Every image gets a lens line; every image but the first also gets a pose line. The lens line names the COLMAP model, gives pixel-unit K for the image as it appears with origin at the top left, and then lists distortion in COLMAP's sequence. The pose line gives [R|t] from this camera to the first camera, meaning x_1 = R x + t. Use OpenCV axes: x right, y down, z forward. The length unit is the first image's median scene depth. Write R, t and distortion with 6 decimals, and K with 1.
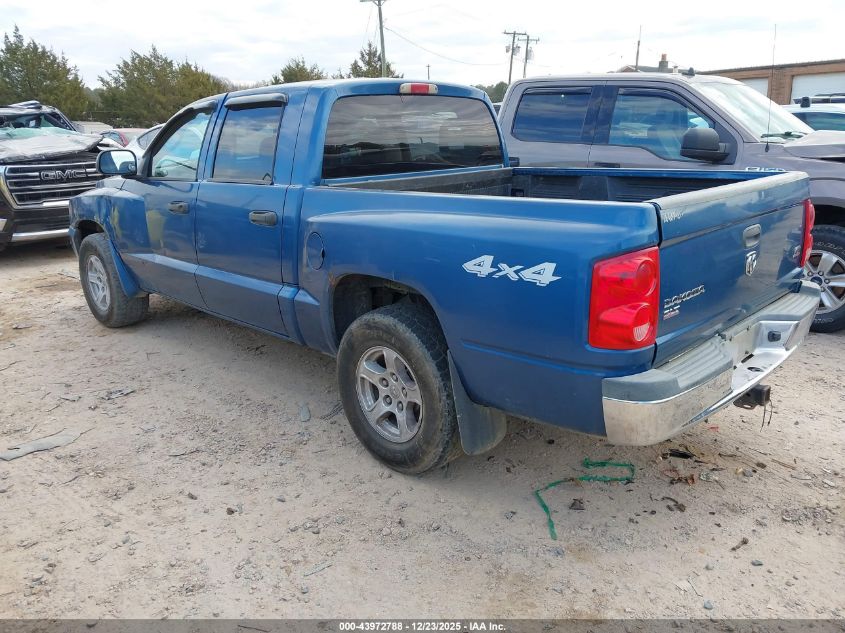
lens RADIAL K [[657.7, 0, 422.5], [0, 657.7, 316.5], [0, 0, 1]] dist [-0.004237, -0.000084]
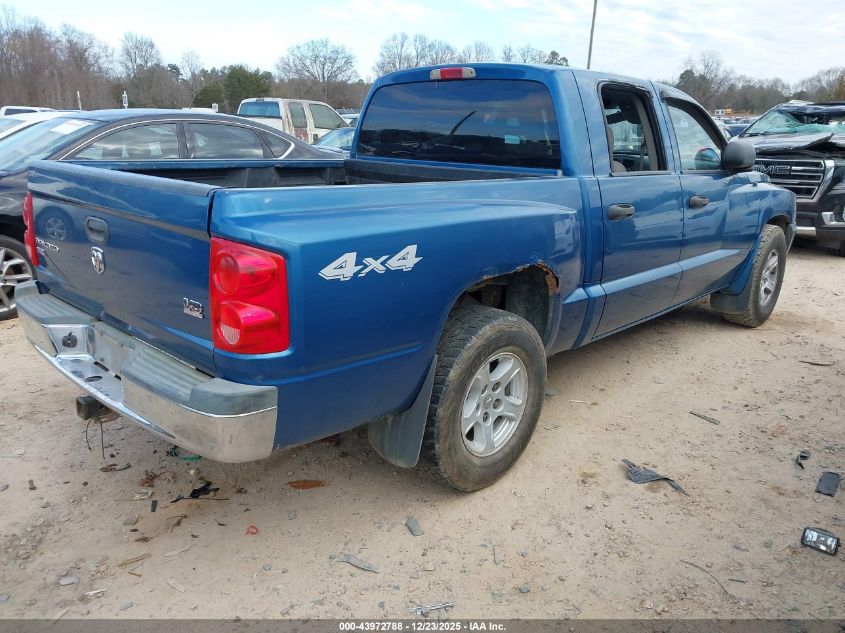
lens RADIAL K [[657.7, 0, 422.5], [0, 657.7, 316.5], [0, 0, 1]] dist [-0.004237, -0.000084]
pose [[0.033640, 0.284768, -0.958006, 1.002549], [-0.313137, 0.913288, 0.260480, -0.265167], [0.949112, 0.291224, 0.119894, 0.962704]]
